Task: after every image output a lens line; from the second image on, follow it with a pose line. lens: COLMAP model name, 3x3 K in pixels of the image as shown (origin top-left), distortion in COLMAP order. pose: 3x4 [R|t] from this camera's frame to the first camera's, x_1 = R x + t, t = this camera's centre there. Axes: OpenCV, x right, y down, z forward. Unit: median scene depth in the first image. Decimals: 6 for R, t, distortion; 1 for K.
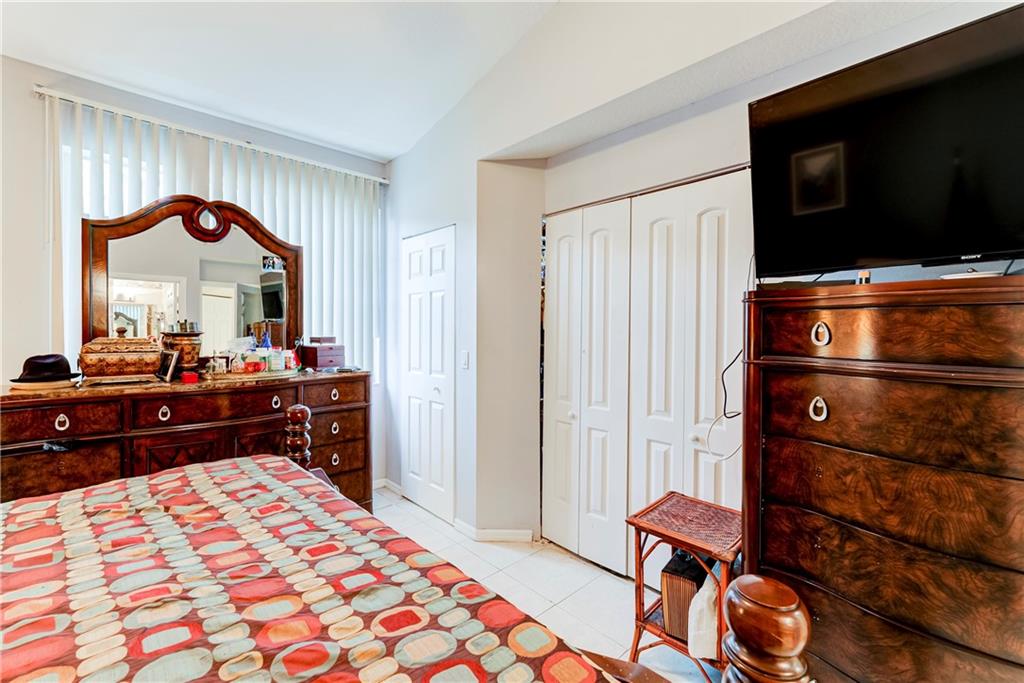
lens RADIAL K [[438.4, 0, 512.5], [0, 438.4, 333.7], [0, 0, 1]] dist [0.008796, 0.000360]
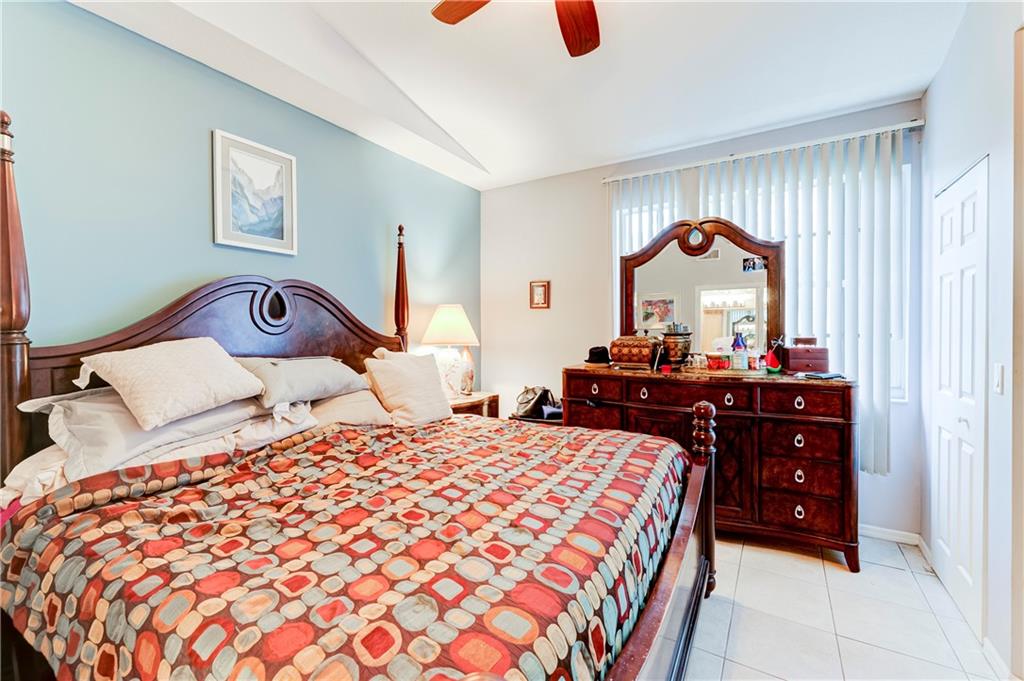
lens RADIAL K [[438.4, 0, 511.8], [0, 438.4, 338.7], [0, 0, 1]] dist [0.008796, 0.000360]
pose [[0.259701, 0.012763, -0.965605, 0.376811], [-0.004562, 0.999918, 0.011989, 0.001410], [0.965678, 0.001291, 0.259738, 0.262204]]
